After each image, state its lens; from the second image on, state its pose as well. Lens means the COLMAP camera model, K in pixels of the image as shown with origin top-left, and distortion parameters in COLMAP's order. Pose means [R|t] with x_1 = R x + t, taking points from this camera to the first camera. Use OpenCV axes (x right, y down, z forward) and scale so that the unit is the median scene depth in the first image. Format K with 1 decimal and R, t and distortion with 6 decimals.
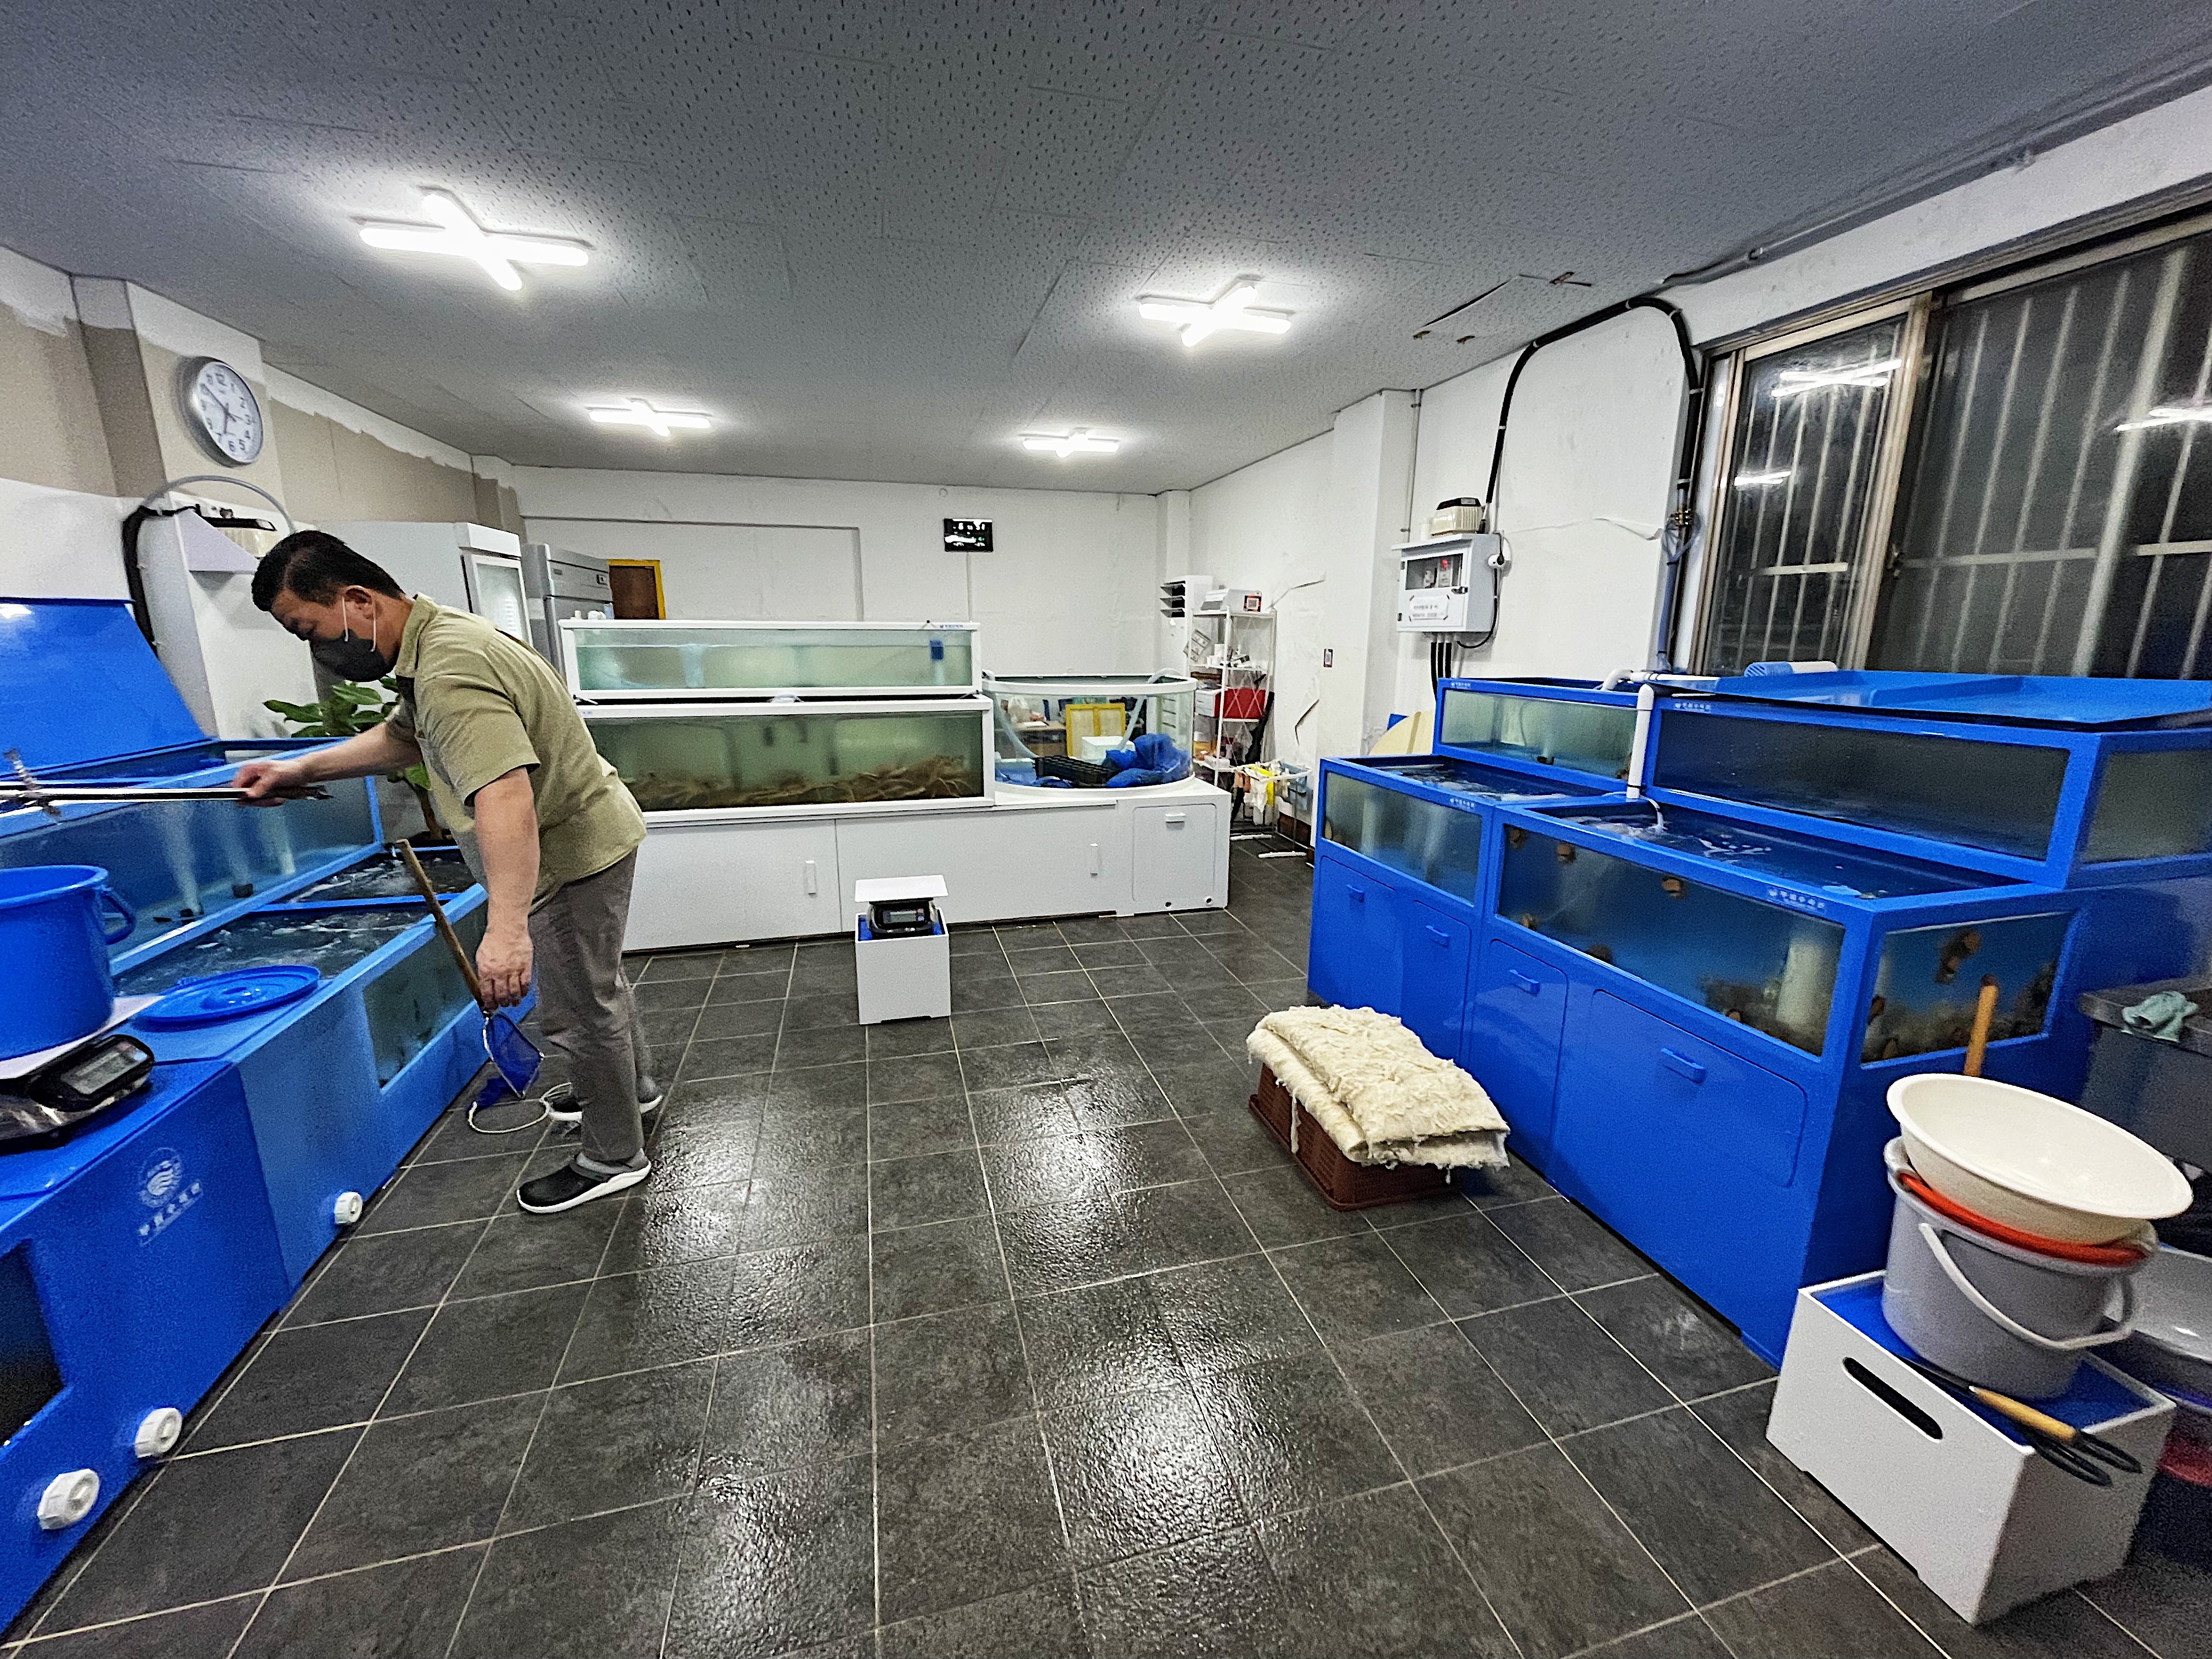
lens RADIAL K [[884.4, 0, 1106.0], [0, 884.4, 829.5], [0, 0, 1]] dist [-0.000348, -0.000031]
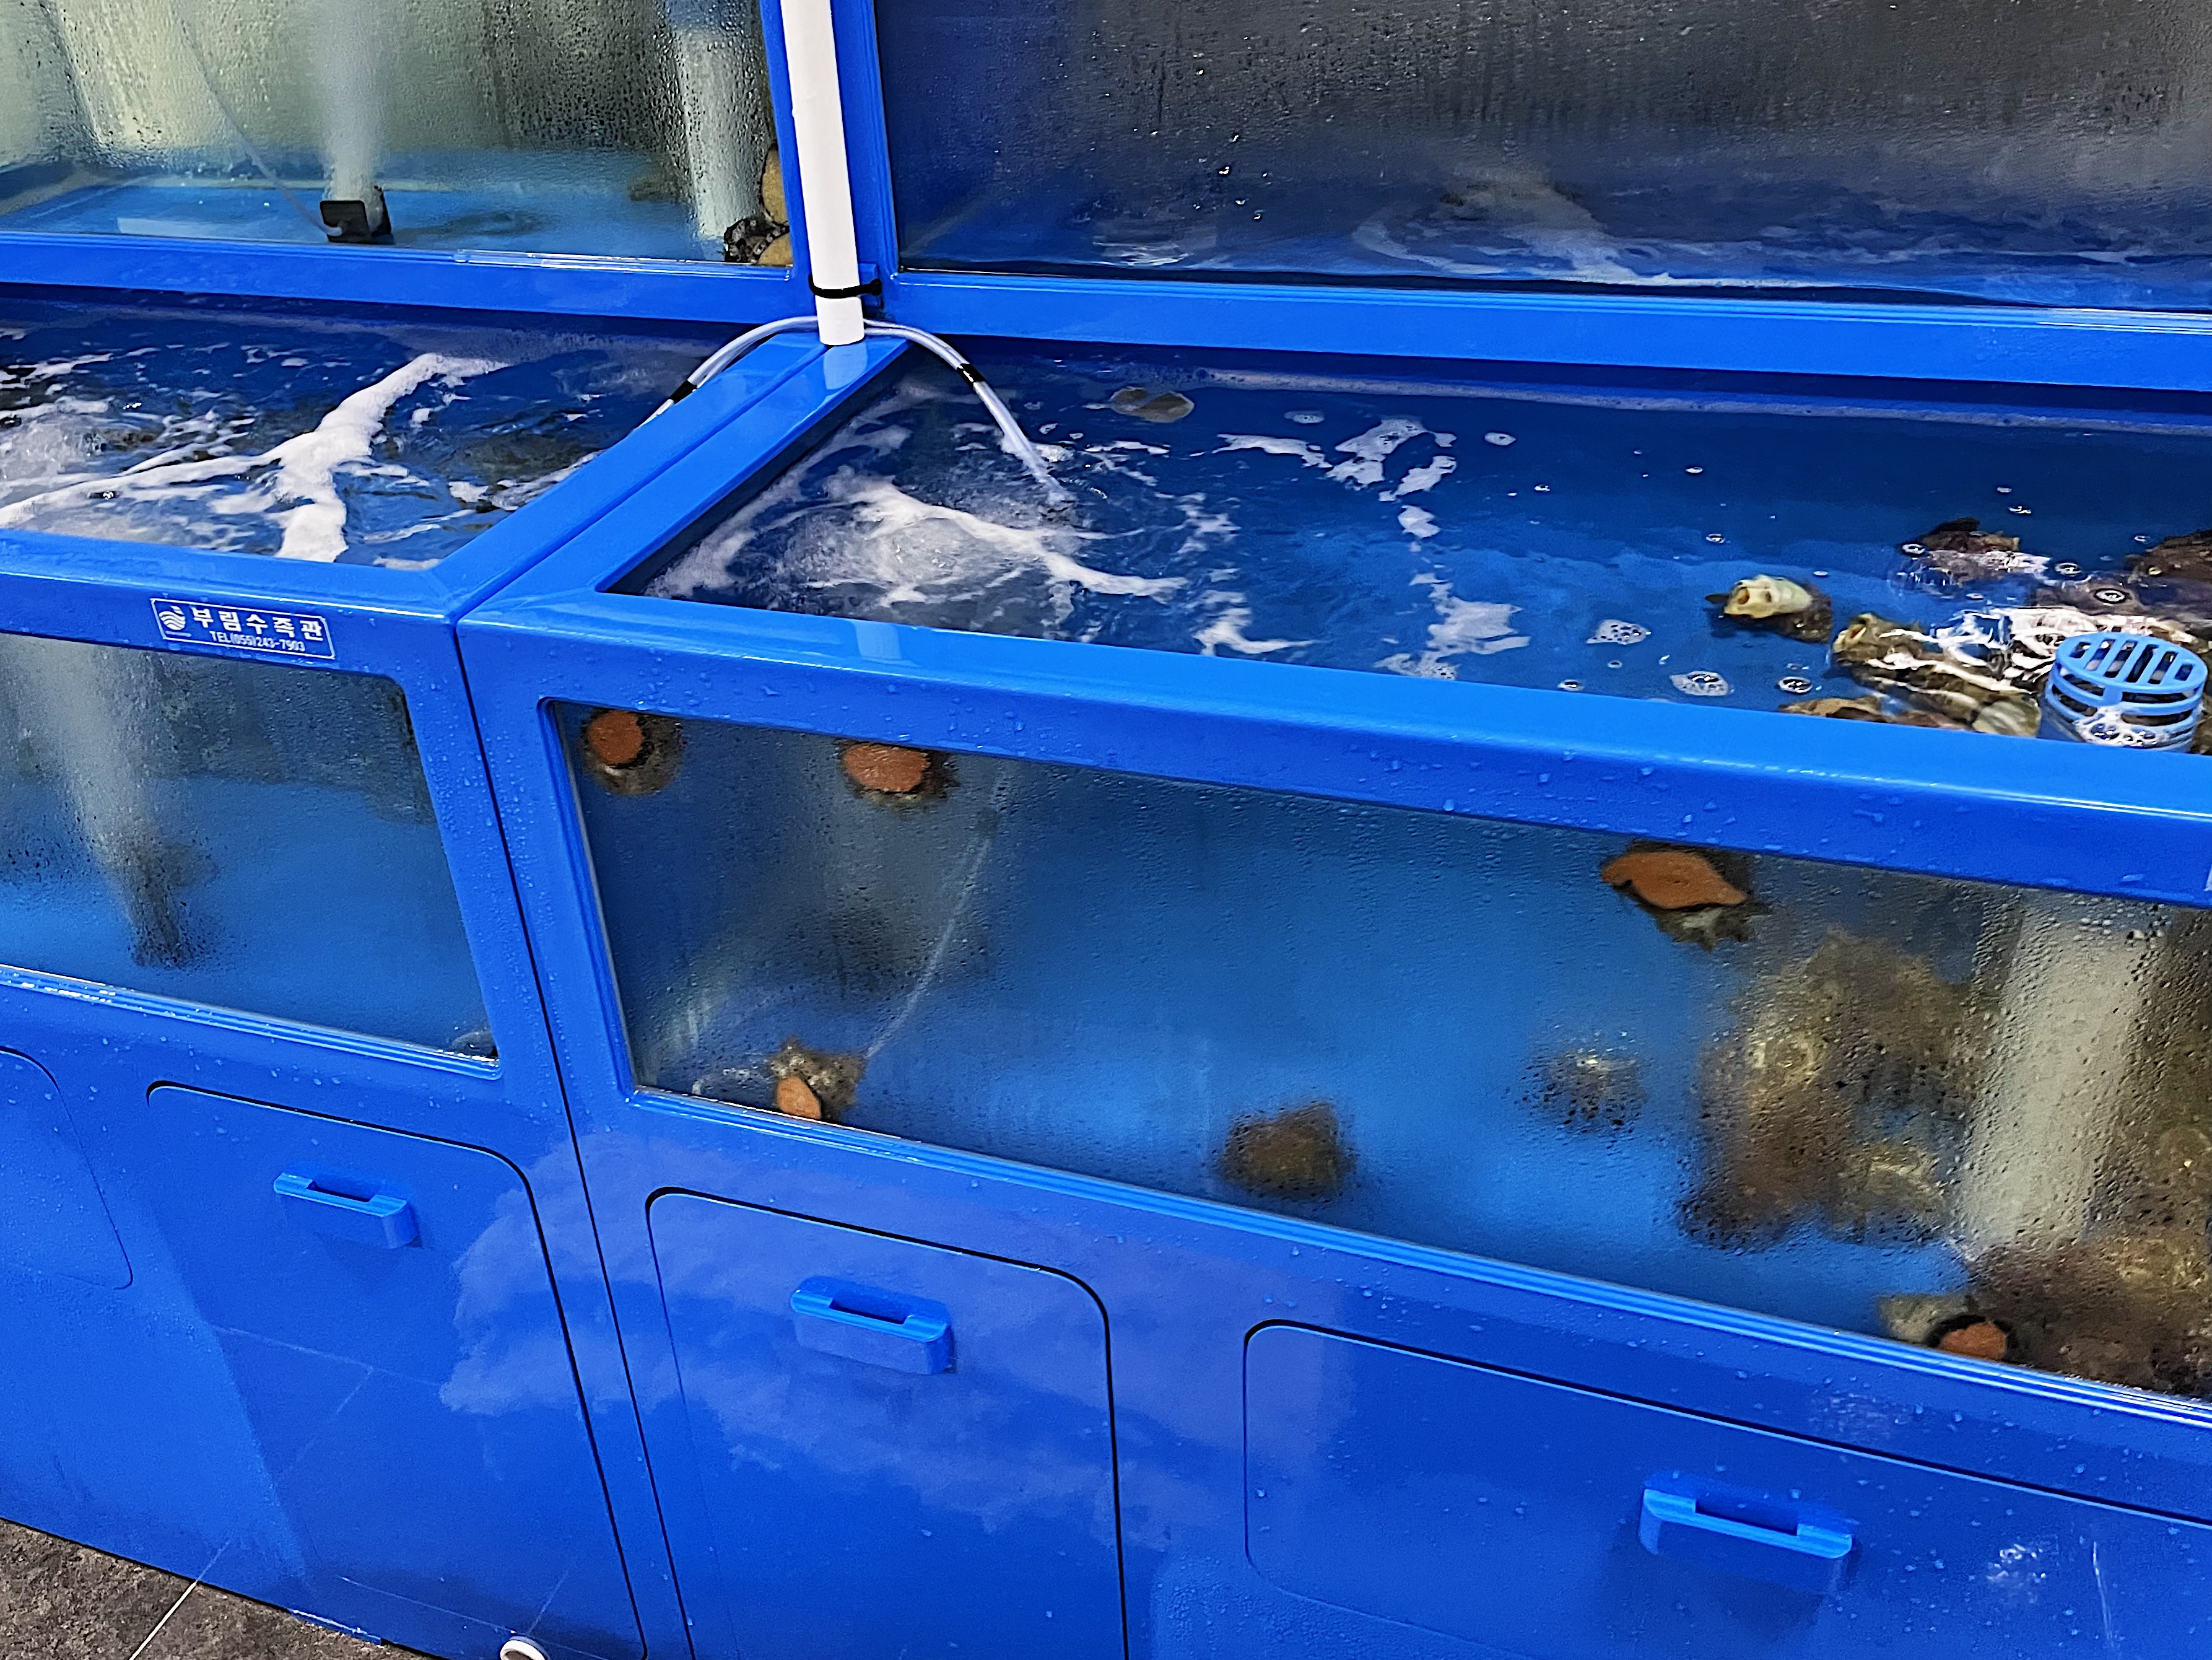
lens RADIAL K [[1887.7, 0, 1106.0], [0, 1887.7, 830.0], [0, 0, 1]] dist [0.002558, 0.001778]
pose [[0.545554, -0.461102, 0.699825, 0.226892], [0.217932, 0.884365, 0.412802, -0.122782], [-0.809244, -0.072692, 0.582958, 0.679388]]
